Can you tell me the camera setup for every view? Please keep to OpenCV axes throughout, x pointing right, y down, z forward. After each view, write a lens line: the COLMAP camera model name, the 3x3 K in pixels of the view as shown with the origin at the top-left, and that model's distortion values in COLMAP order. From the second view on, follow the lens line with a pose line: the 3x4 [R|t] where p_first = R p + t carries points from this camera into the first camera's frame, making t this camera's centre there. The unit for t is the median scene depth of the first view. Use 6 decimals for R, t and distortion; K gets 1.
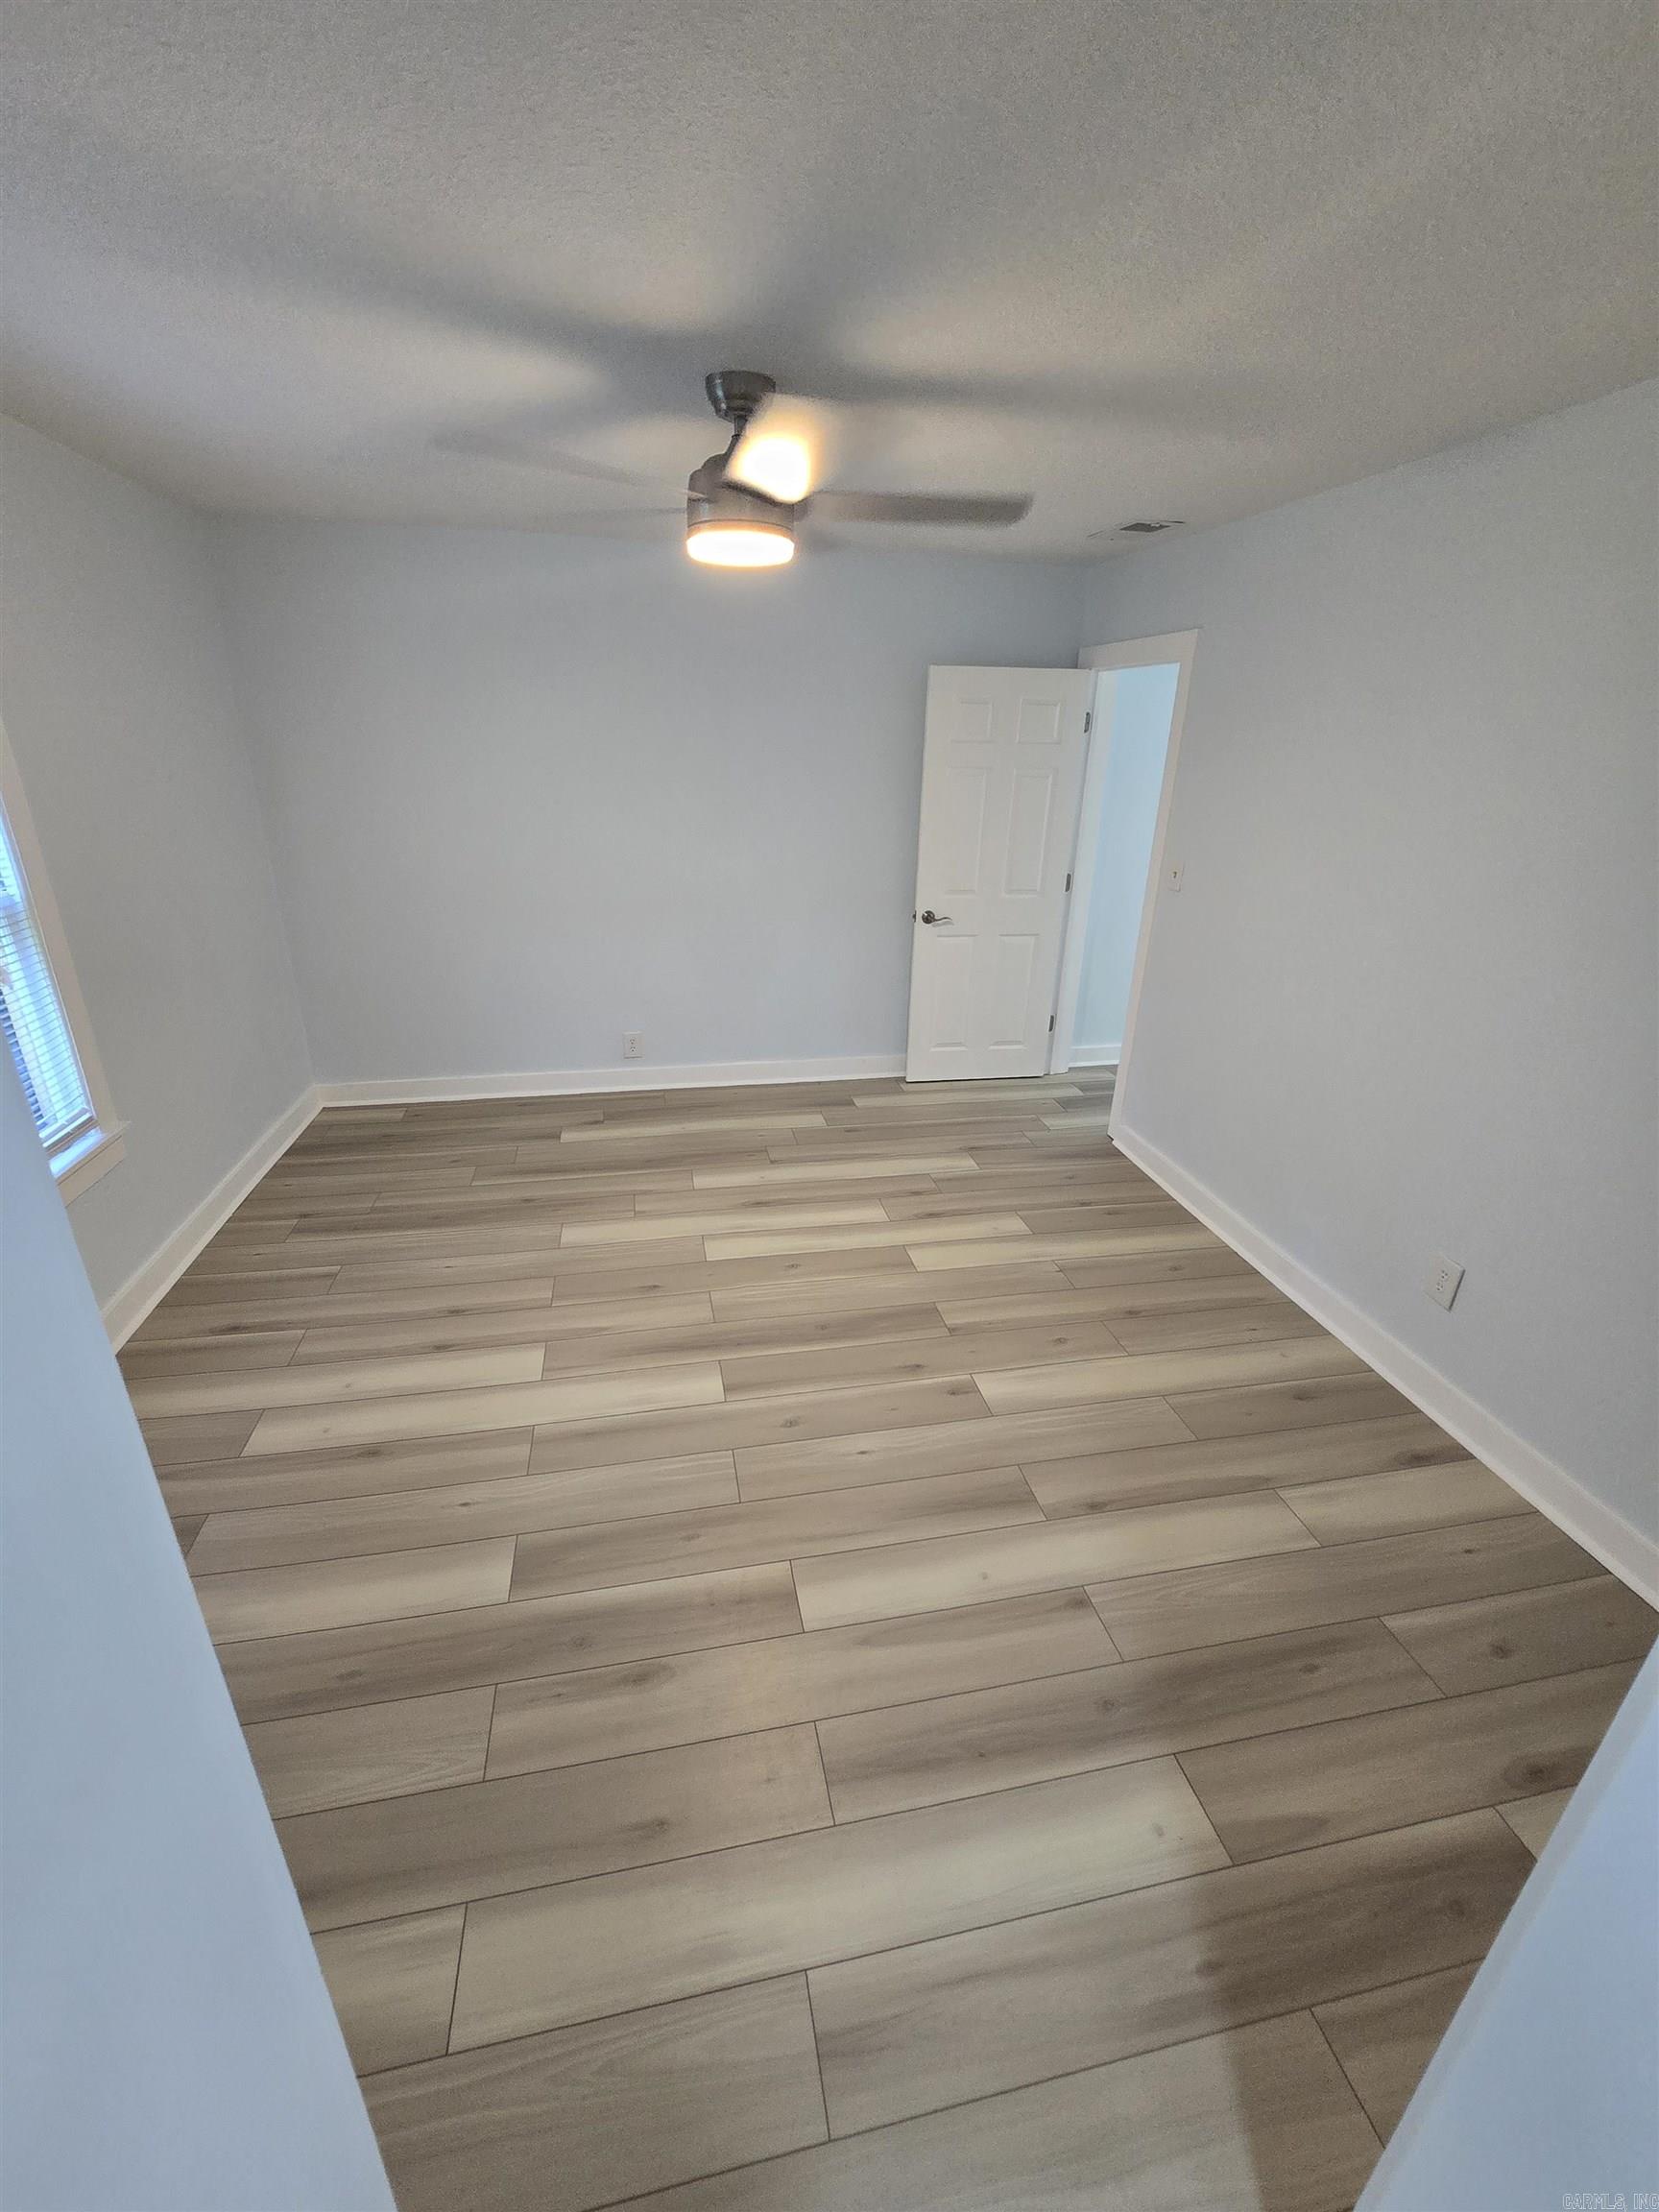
lens RADIAL K [[907.1, 0, 814.1], [0, 907.1, 1099.6], [0, 0, 1]] dist [-0.009370, 0.004852]
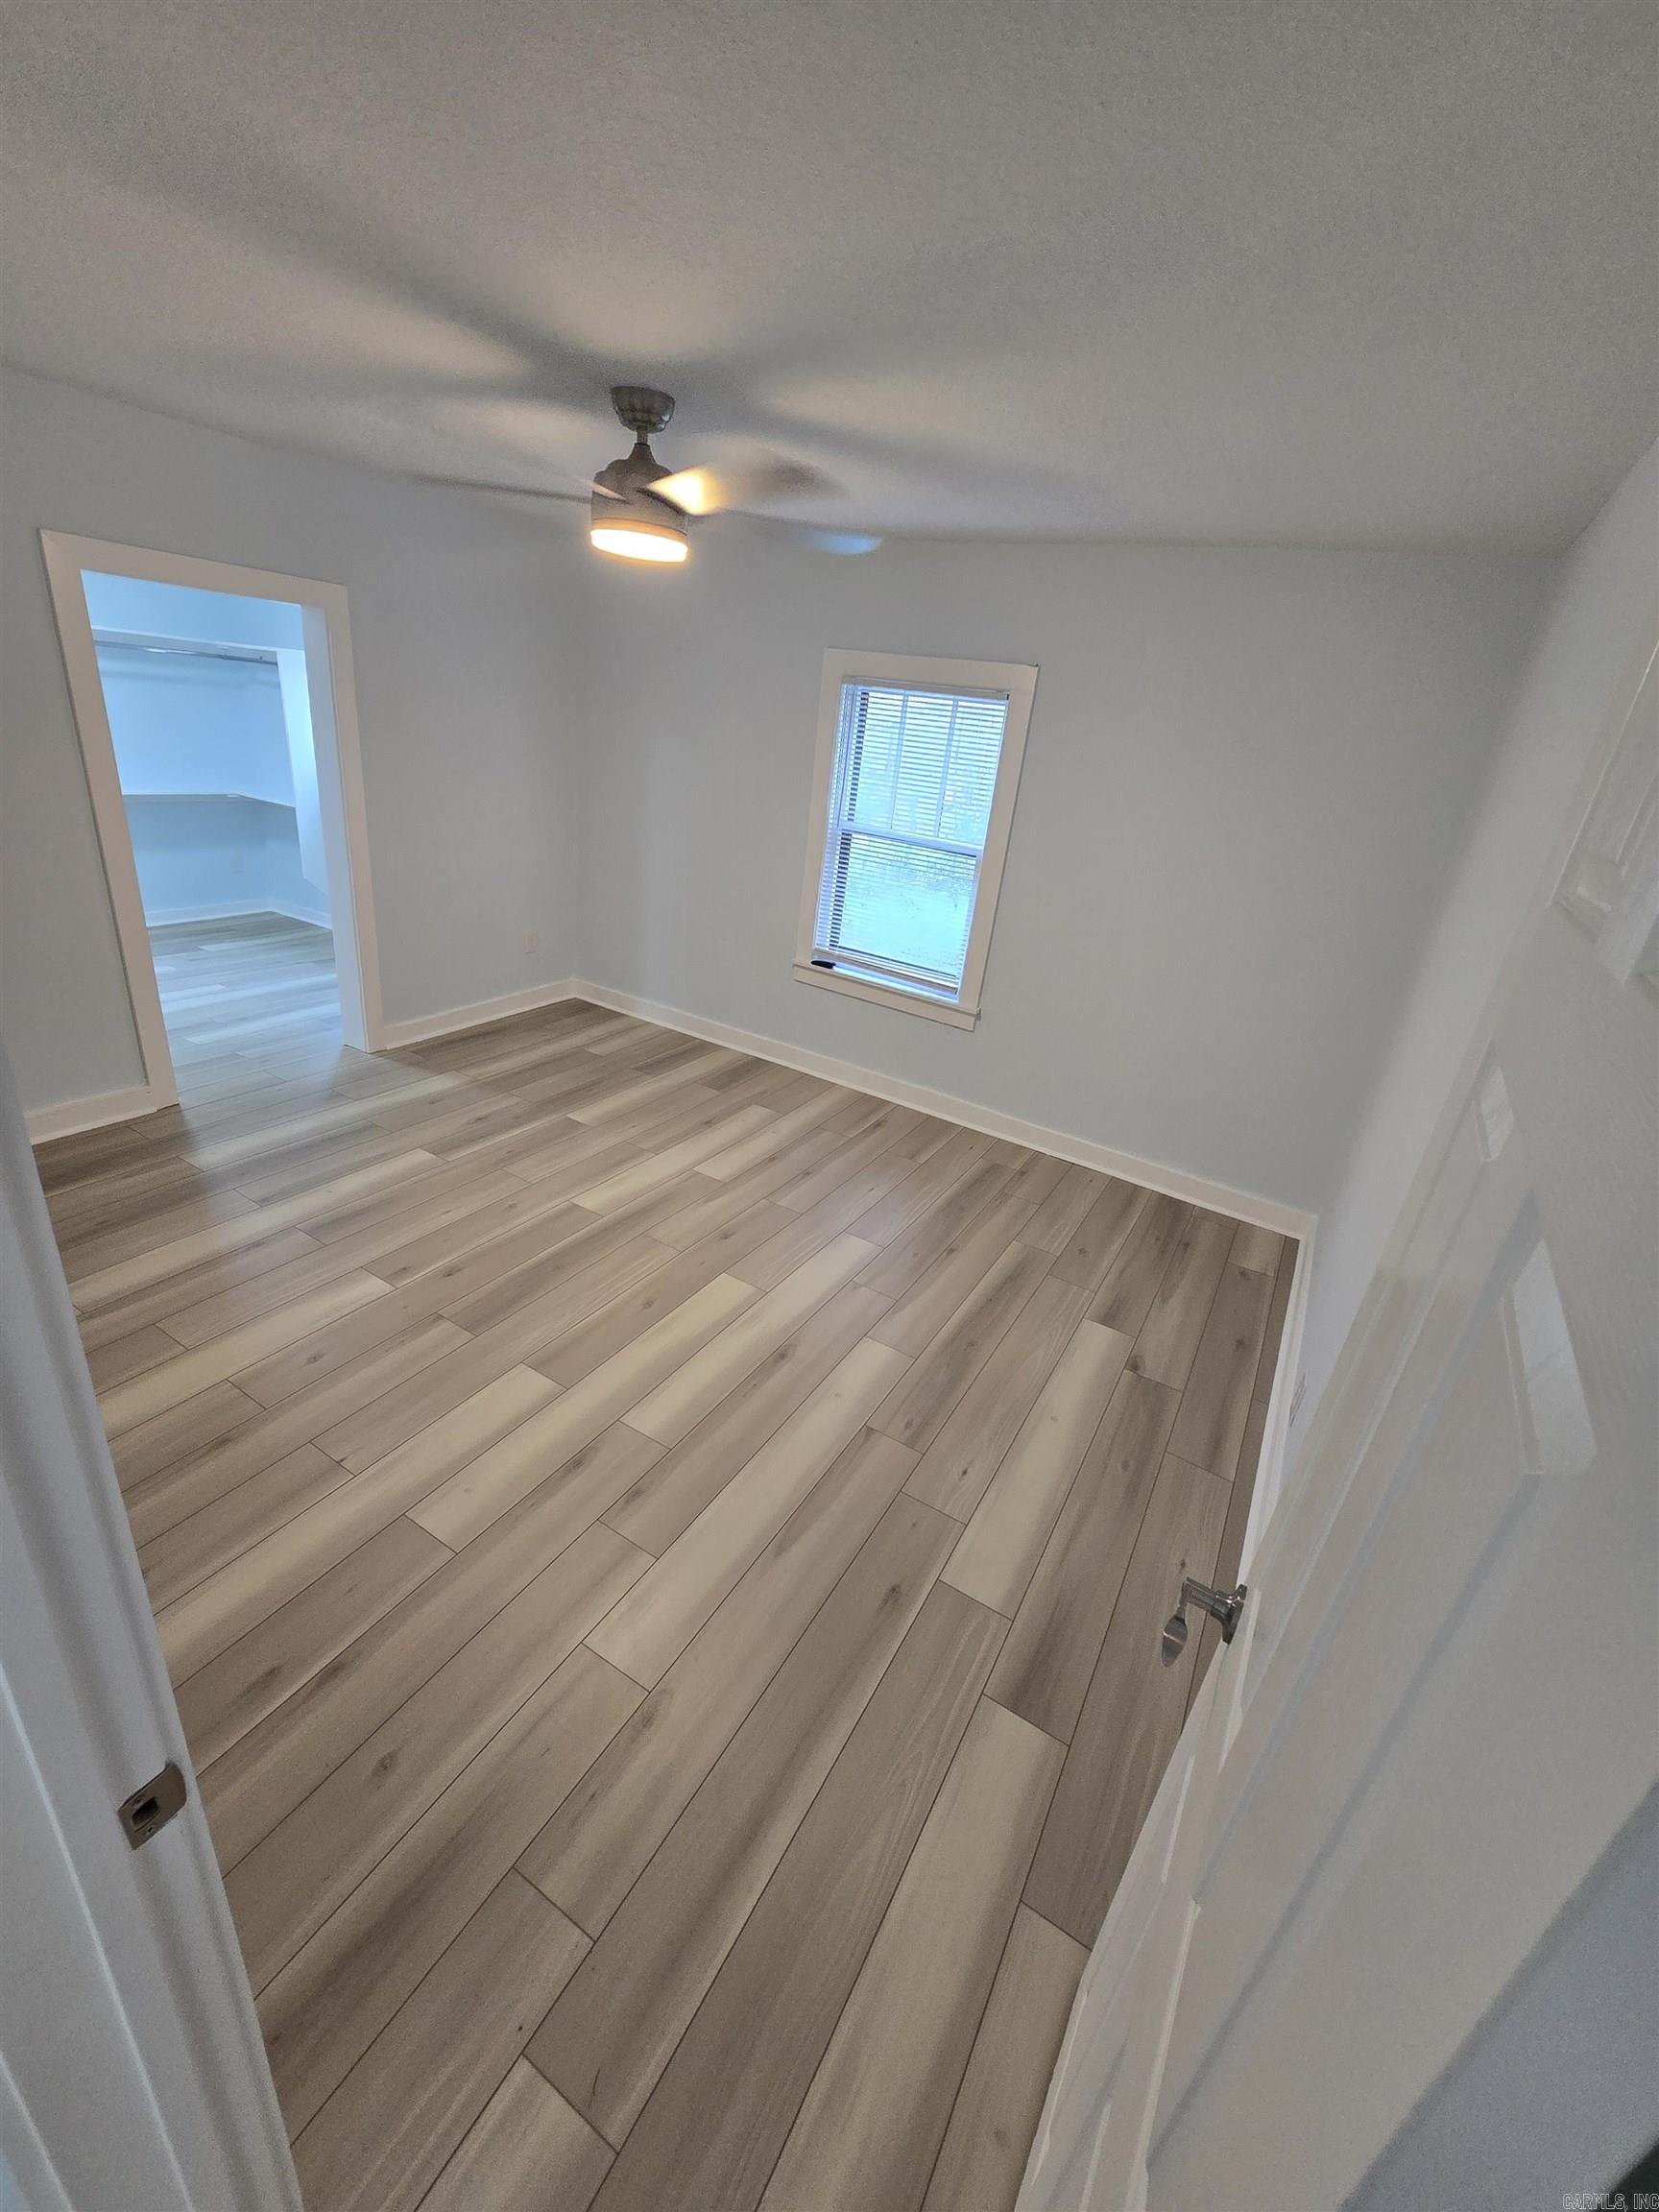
lens RADIAL K [[907.1, 0, 814.1], [0, 907.1, 1099.6], [0, 0, 1]] dist [-0.009370, 0.004852]
pose [[-0.660773, 0.209207, -0.720841, 0.492948], [-0.392236, 0.722563, 0.569258, -0.562046], [0.639945, 0.658890, -0.395392, 1.376828]]
